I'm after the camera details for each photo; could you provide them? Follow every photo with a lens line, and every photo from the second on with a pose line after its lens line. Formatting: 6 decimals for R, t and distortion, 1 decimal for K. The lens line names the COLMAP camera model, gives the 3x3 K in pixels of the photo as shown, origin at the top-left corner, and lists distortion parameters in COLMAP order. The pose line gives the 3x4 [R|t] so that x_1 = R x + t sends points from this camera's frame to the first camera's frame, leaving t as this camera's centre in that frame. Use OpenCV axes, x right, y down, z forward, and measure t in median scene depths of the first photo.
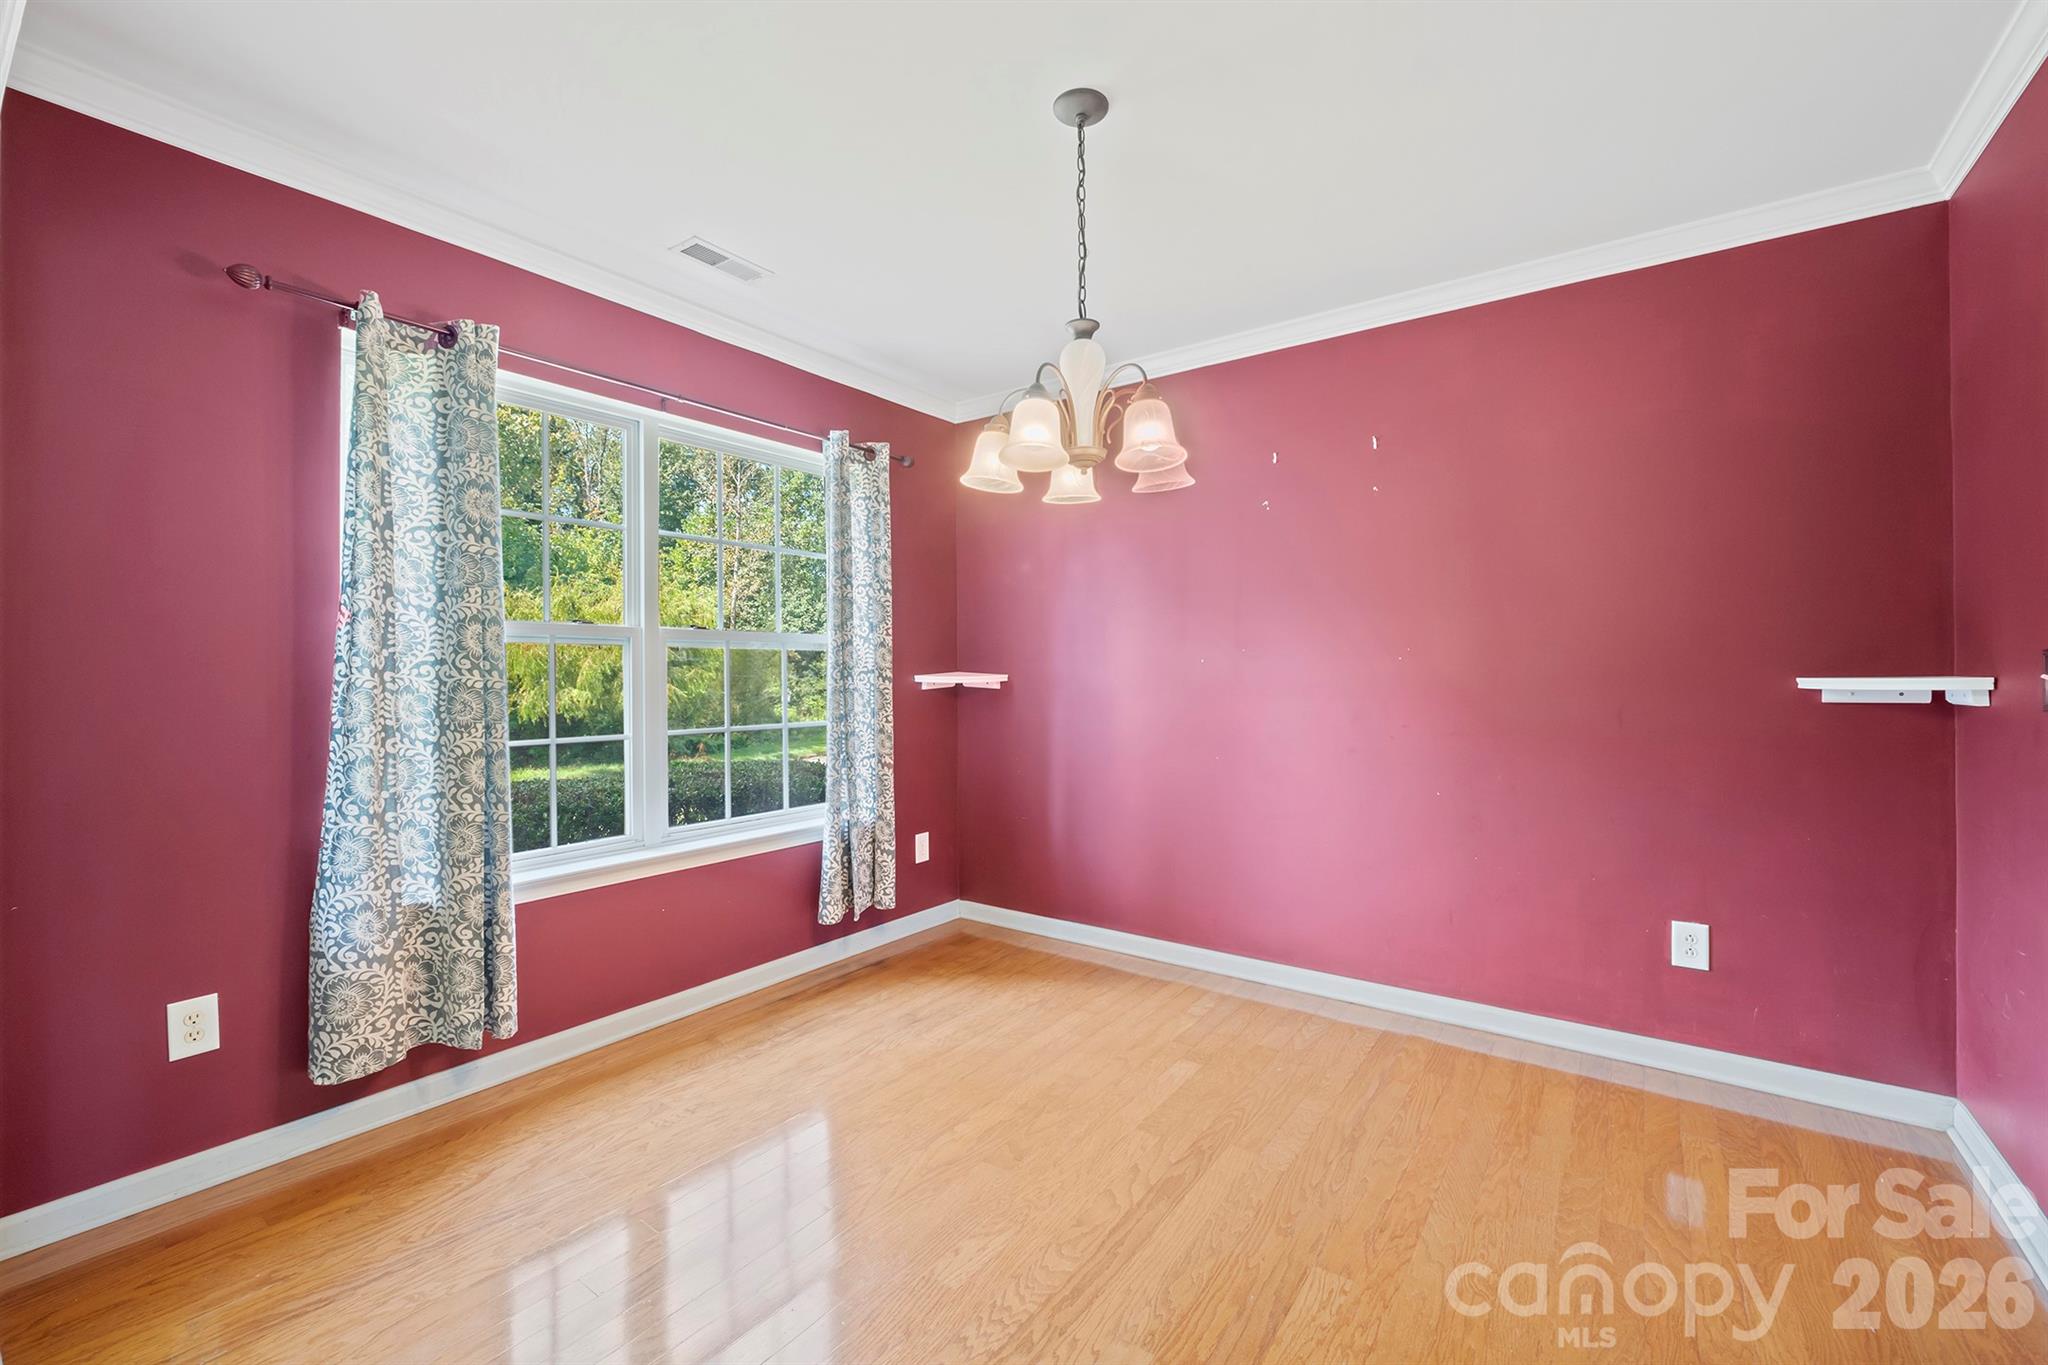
lens RADIAL K [[857.6, 0, 1024.0], [0, 857.6, 682.5], [0, 0, 1]] dist [-0.004665, 0.000080]
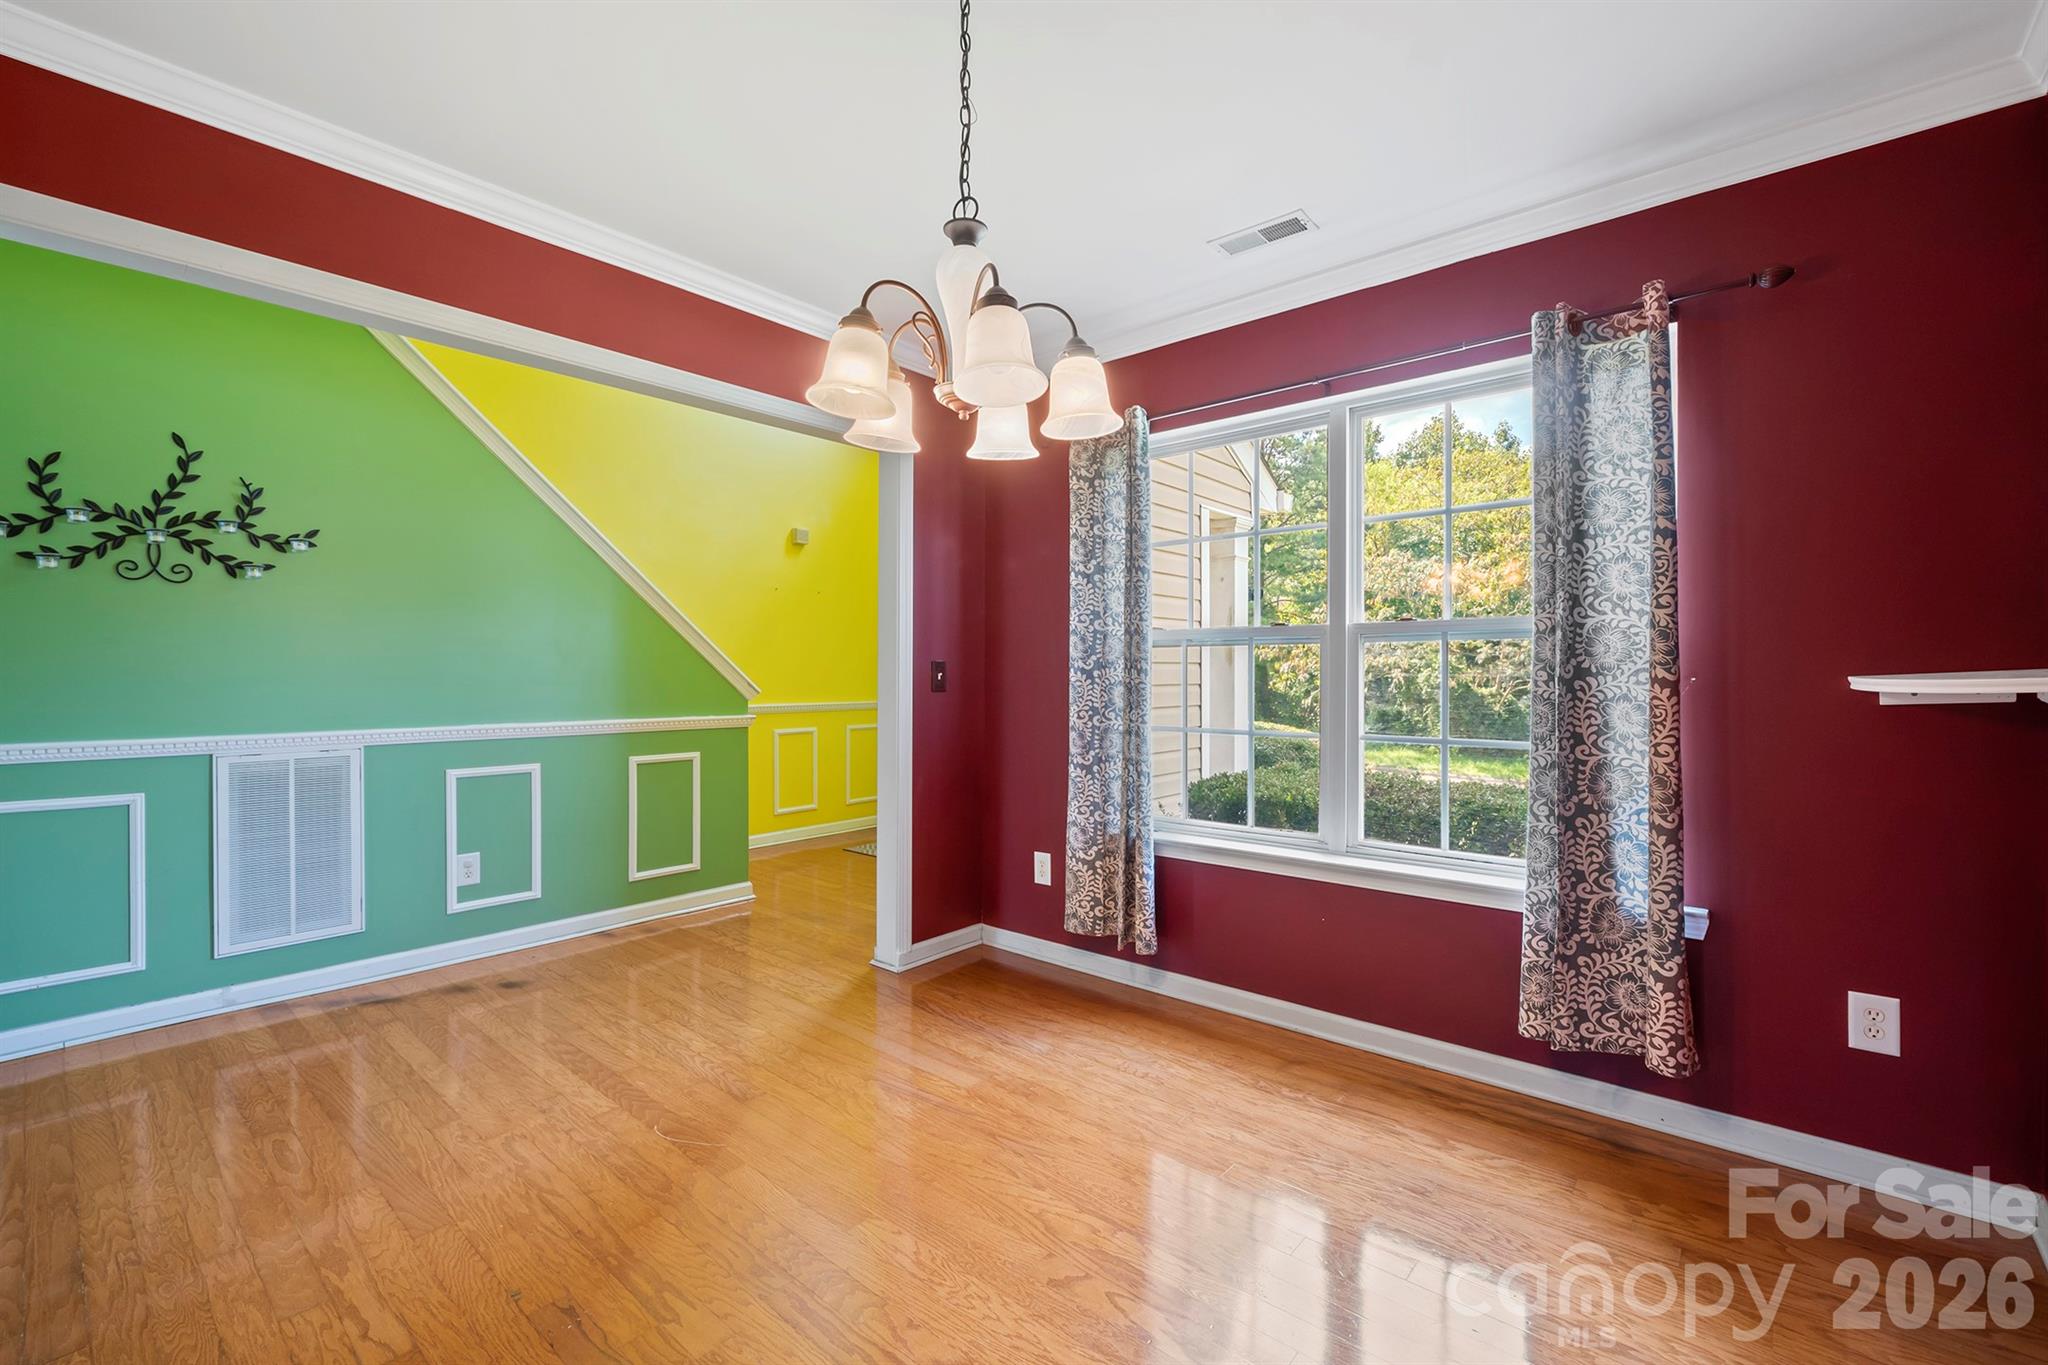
lens RADIAL K [[862.4, 0, 1014.6], [0, 862.4, 676.7], [0, 0, 1]] dist [-0.005315, -0.000306]
pose [[-0.095705, 0.006046, -0.995391, 0.717856], [-0.006600, 0.999956, 0.006708, -0.011029], [0.995388, 0.007211, -0.095661, 0.947738]]
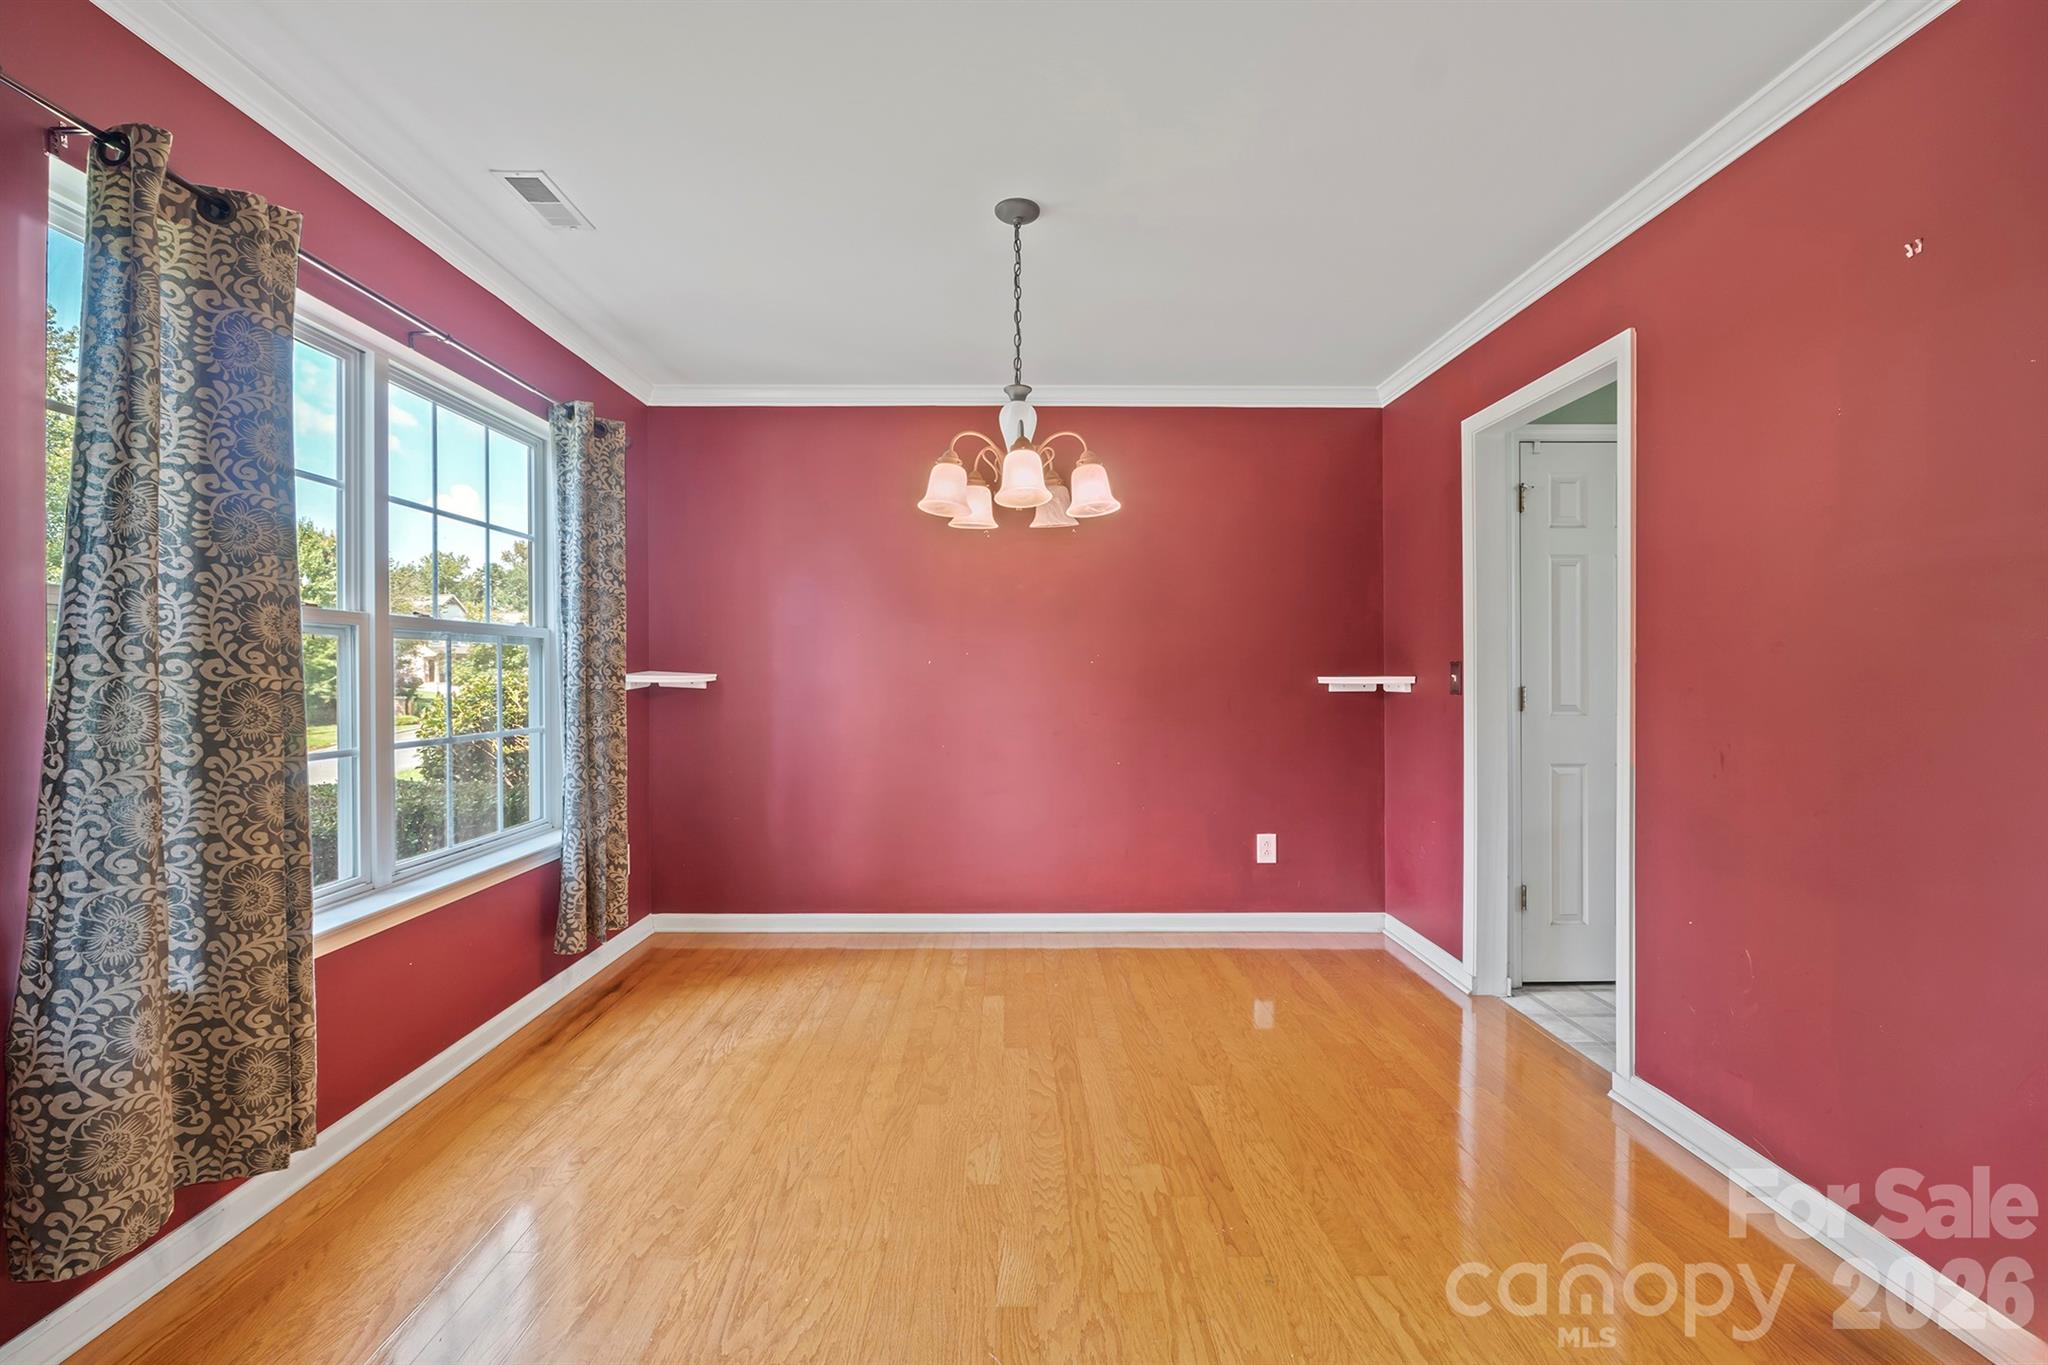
lens RADIAL K [[857.6, 0, 1024.0], [0, 857.6, 682.5], [0, 0, 1]] dist [-0.004665, 0.000080]
pose [[0.803255, -0.003650, 0.595624, -0.551881], [0.003479, 0.999993, 0.001436, 0.001026], [-0.595625, 0.000919, 0.803262, 0.007687]]
